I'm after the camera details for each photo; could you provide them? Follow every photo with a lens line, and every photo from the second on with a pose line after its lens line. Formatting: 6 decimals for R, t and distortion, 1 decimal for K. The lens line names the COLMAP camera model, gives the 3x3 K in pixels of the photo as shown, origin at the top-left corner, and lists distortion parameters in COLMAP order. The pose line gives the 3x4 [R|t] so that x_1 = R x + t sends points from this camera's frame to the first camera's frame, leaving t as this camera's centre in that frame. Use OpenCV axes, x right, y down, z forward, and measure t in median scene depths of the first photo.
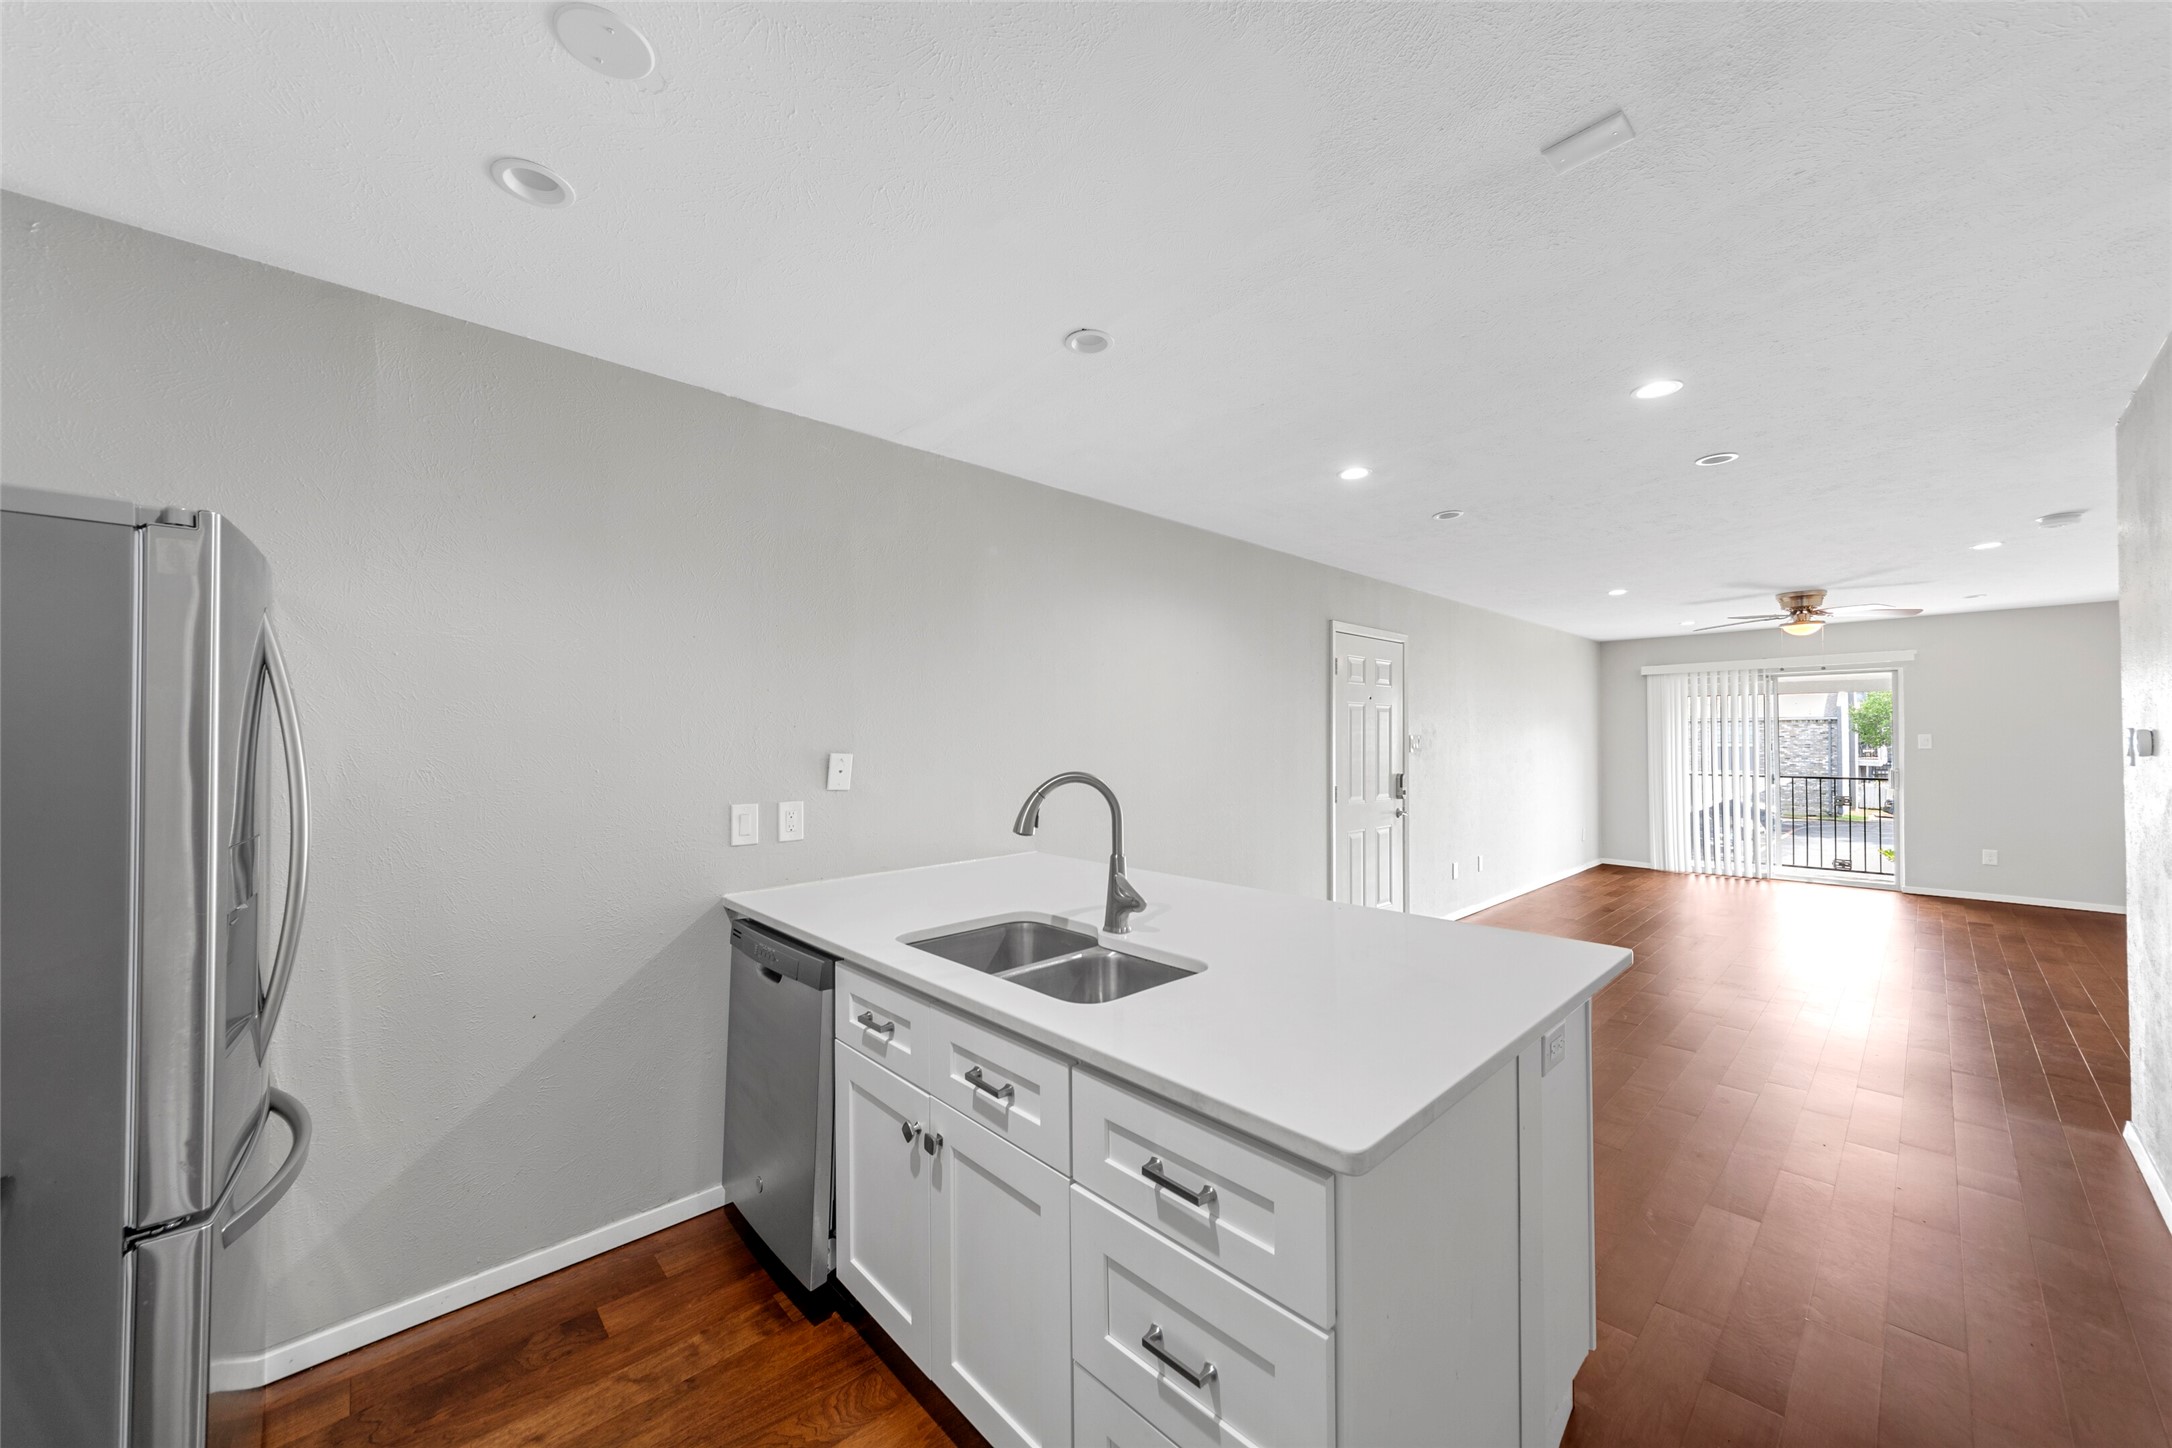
lens RADIAL K [[798.1, 0, 1089.3], [0, 798.1, 736.2], [0, 0, 1]] dist [-0.000560, -0.000045]
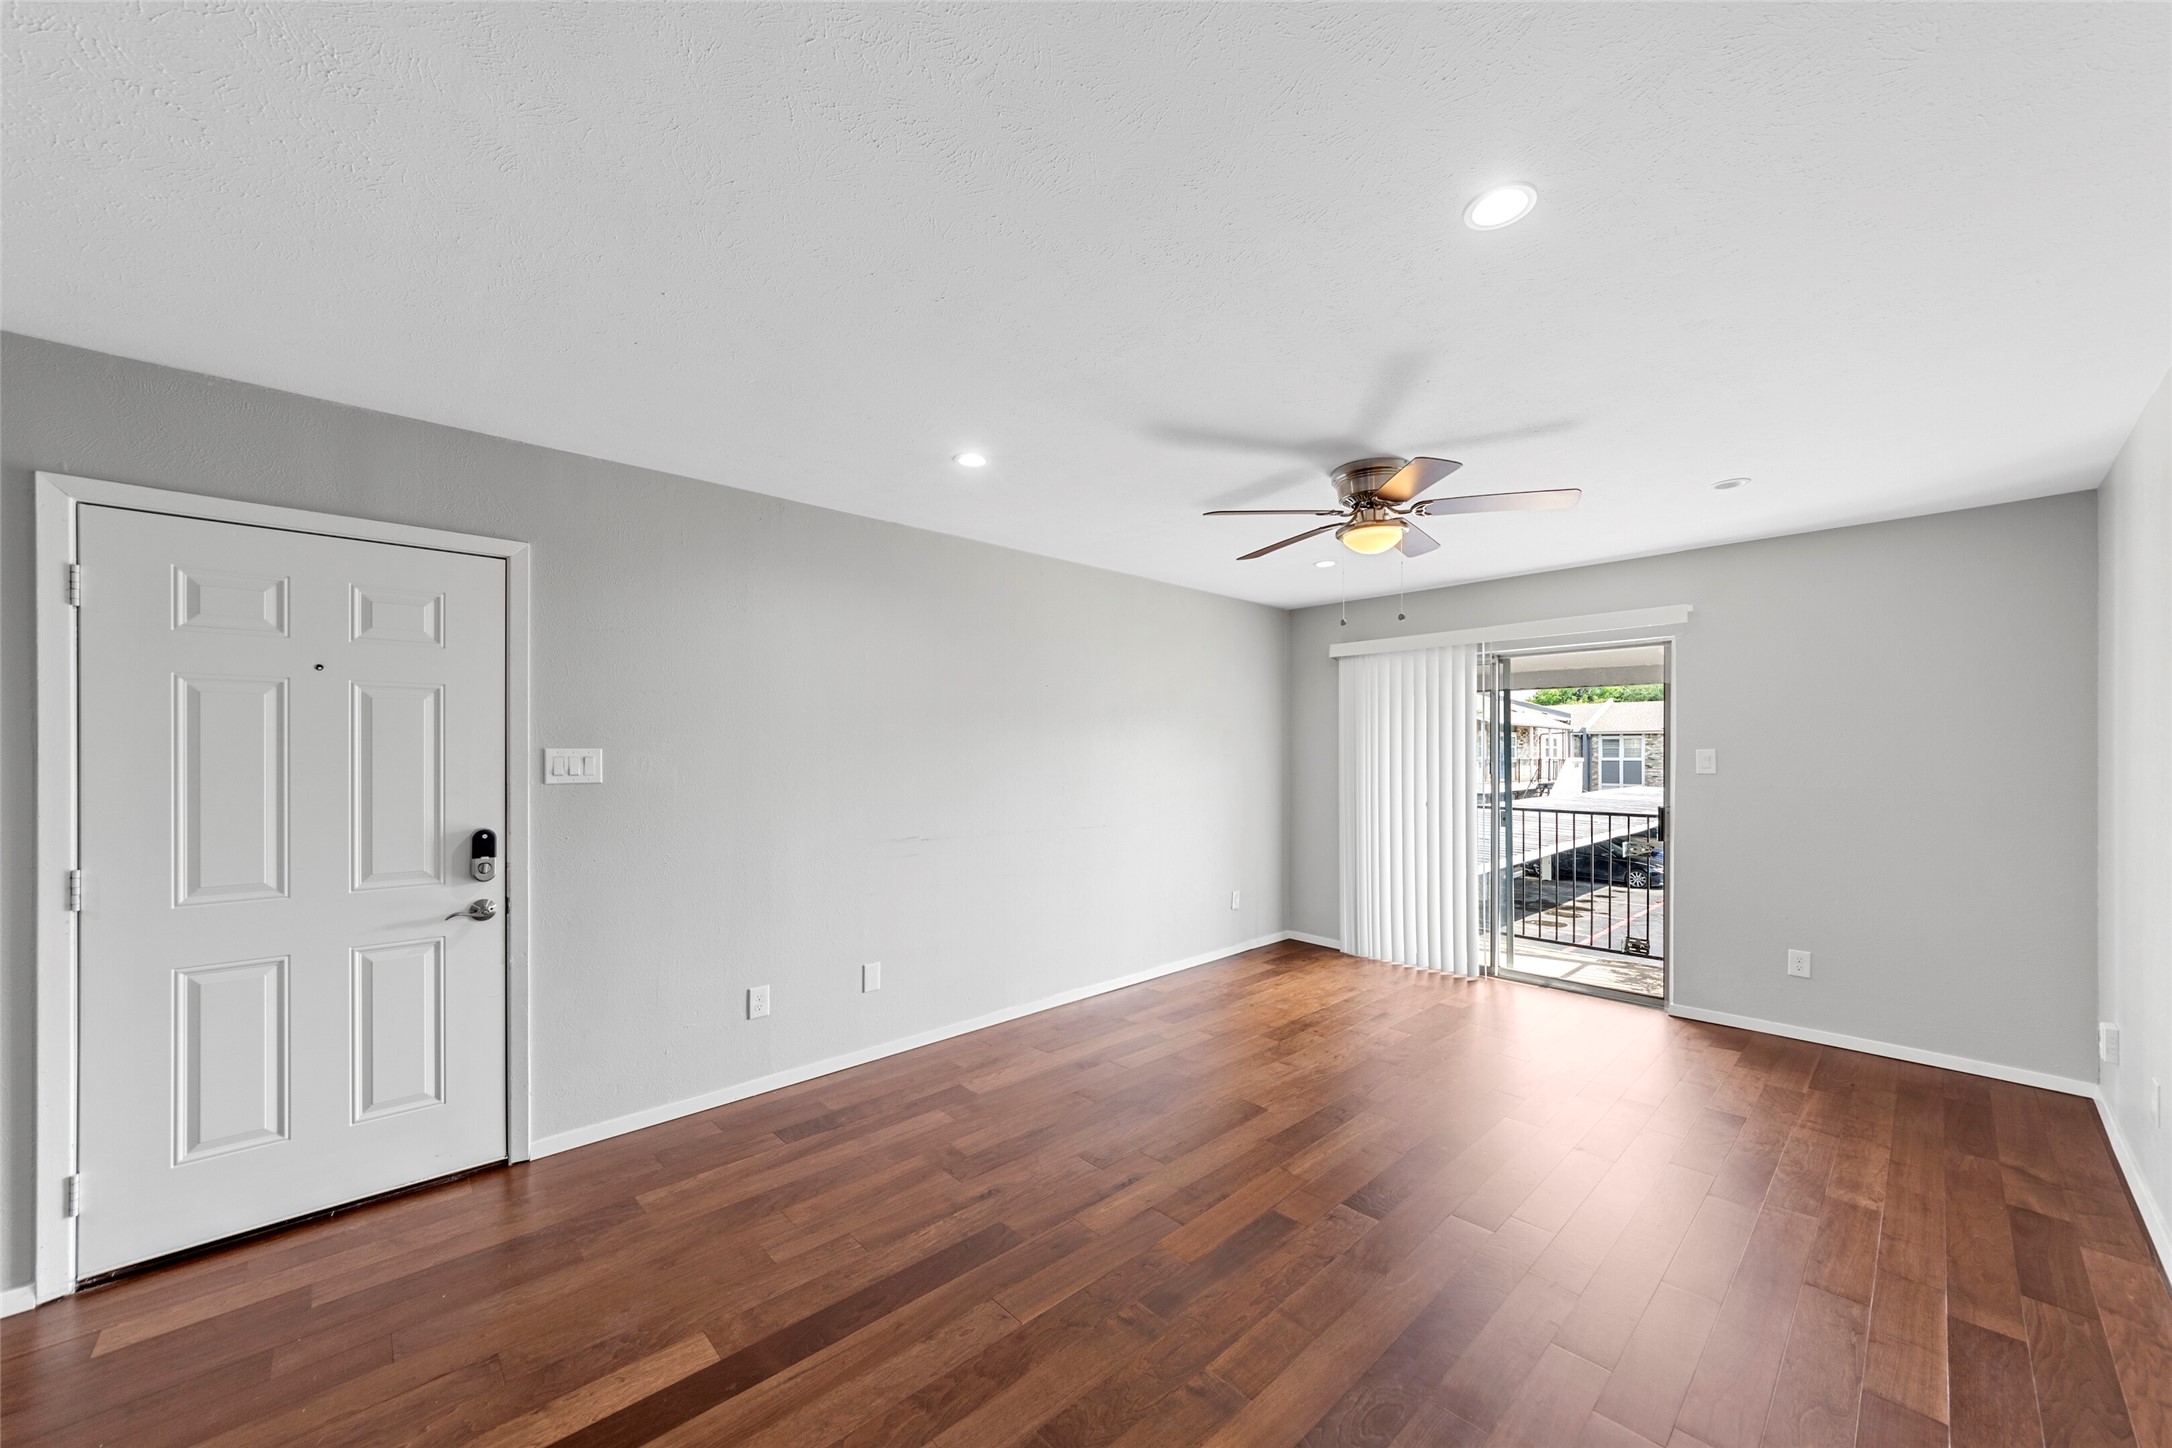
lens RADIAL K [[785.0, 0, 1087.8], [0, 785.0, 757.7], [0, 0, 1]] dist [-0.000531, -0.000026]
pose [[0.999940, 0.004310, -0.010059, 0.536622], [-0.004147, 0.999861, 0.016151, -0.003917], [0.010127, -0.016108, 0.999819, 0.377351]]
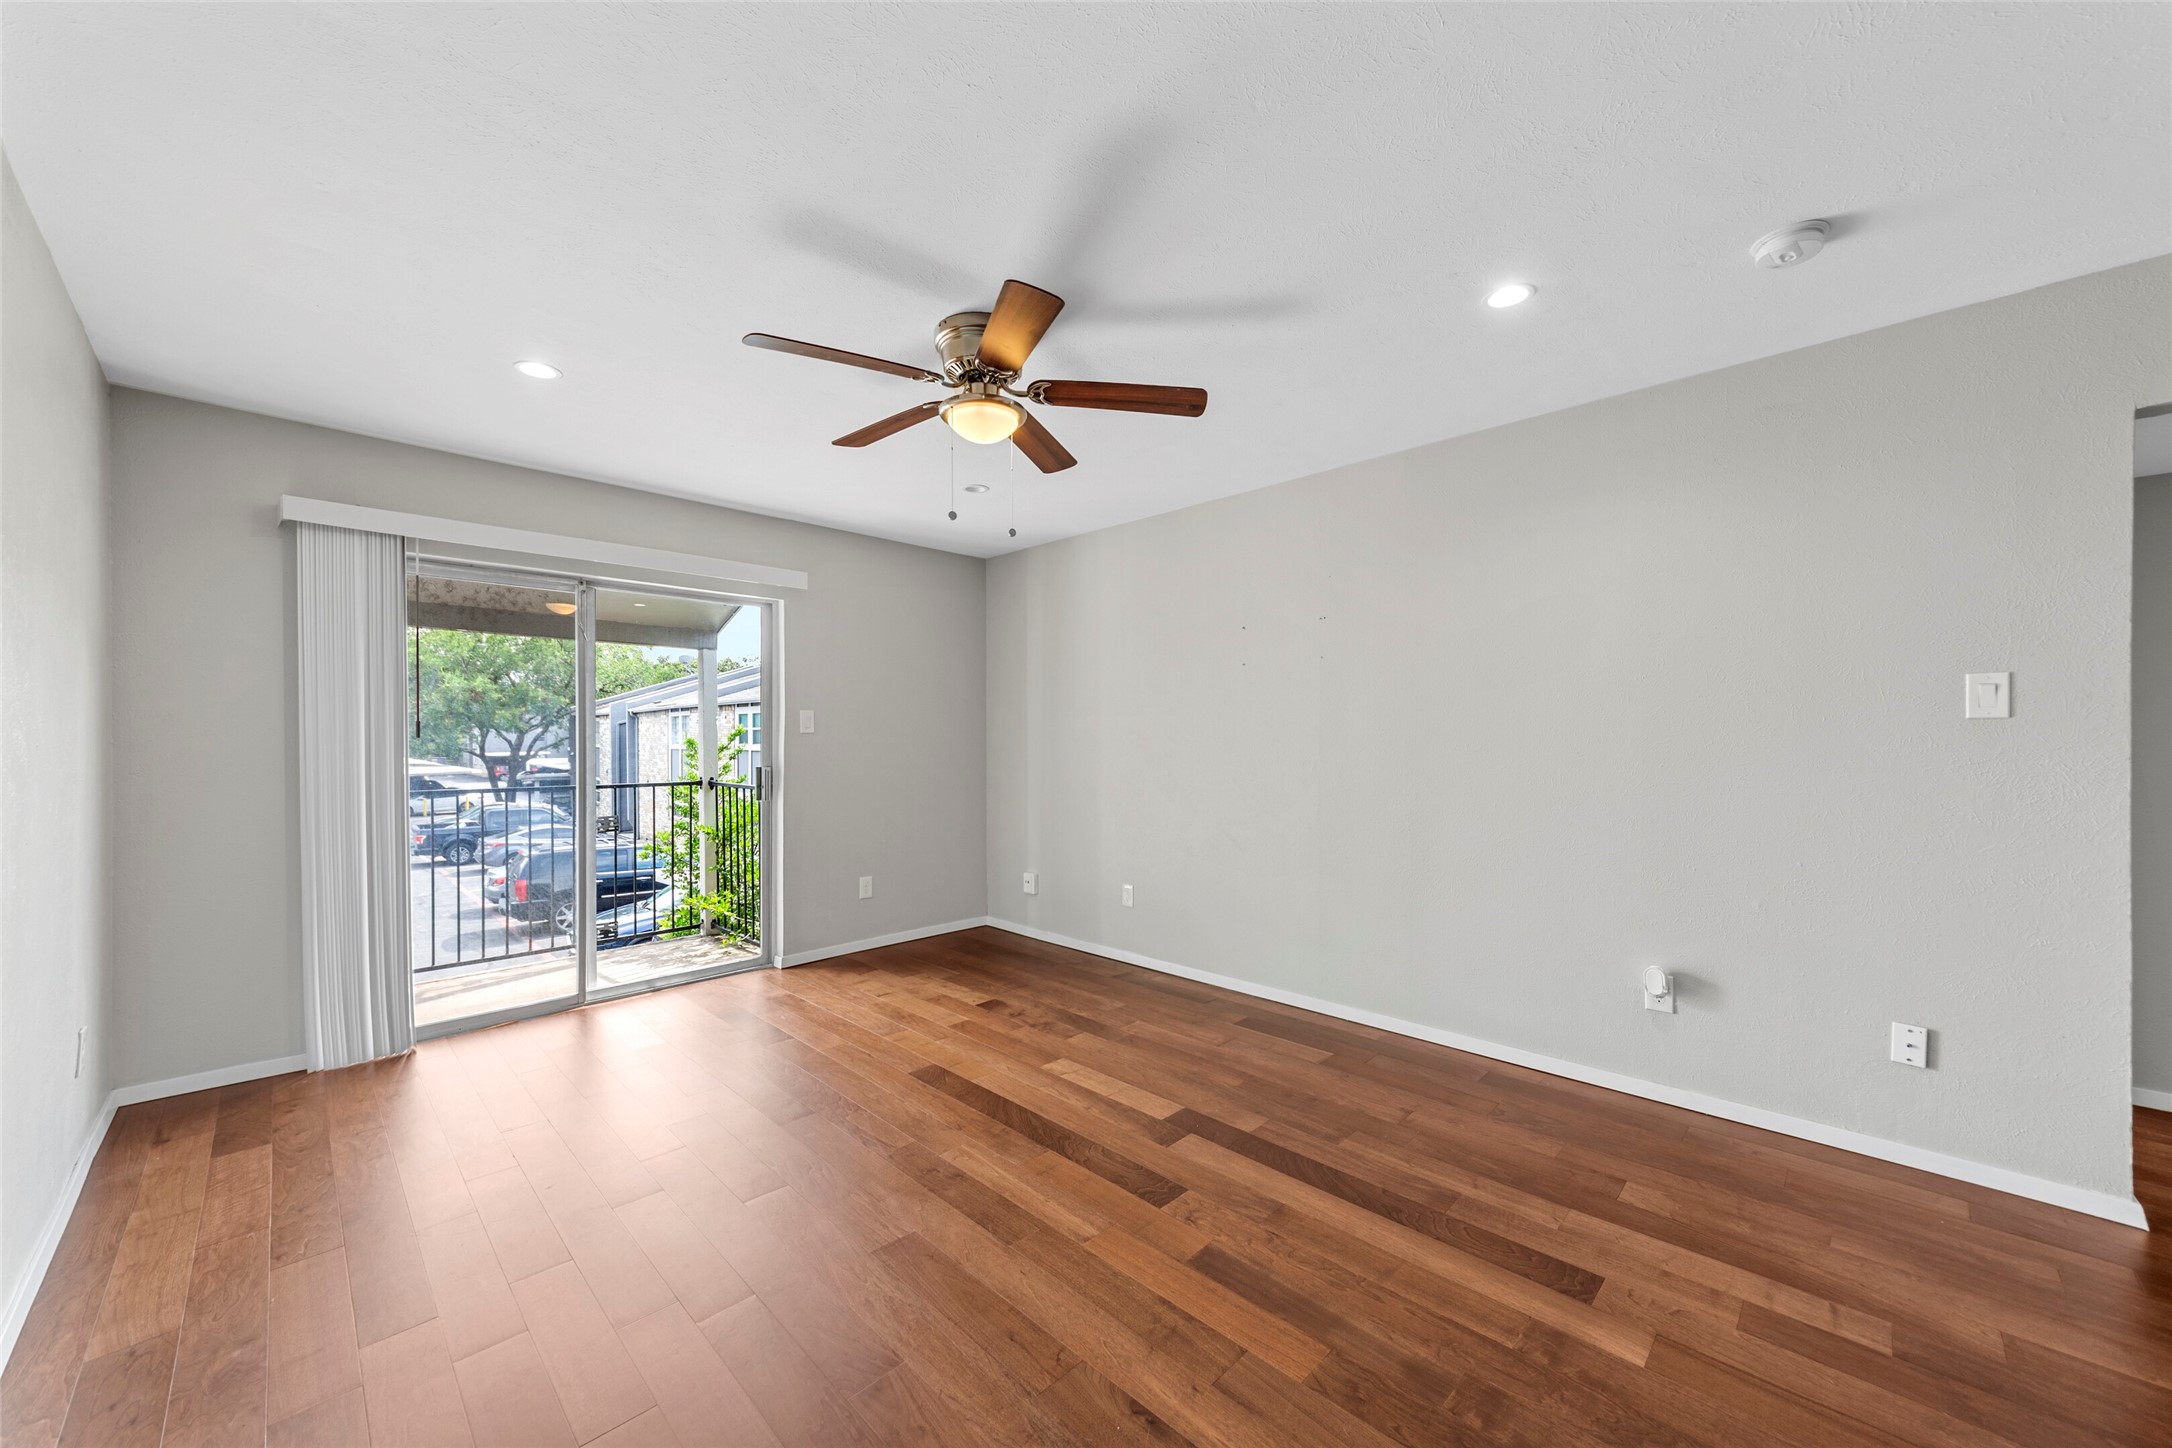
lens RADIAL K [[798.1, 0, 1089.3], [0, 798.1, 736.2], [0, 0, 1]] dist [-0.000560, -0.000045]
pose [[-0.025797, 0.007512, 0.999639, 0.366734], [-0.006114, 0.999952, -0.007672, 0.018766], [-0.999649, -0.006309, -0.025750, 0.710942]]
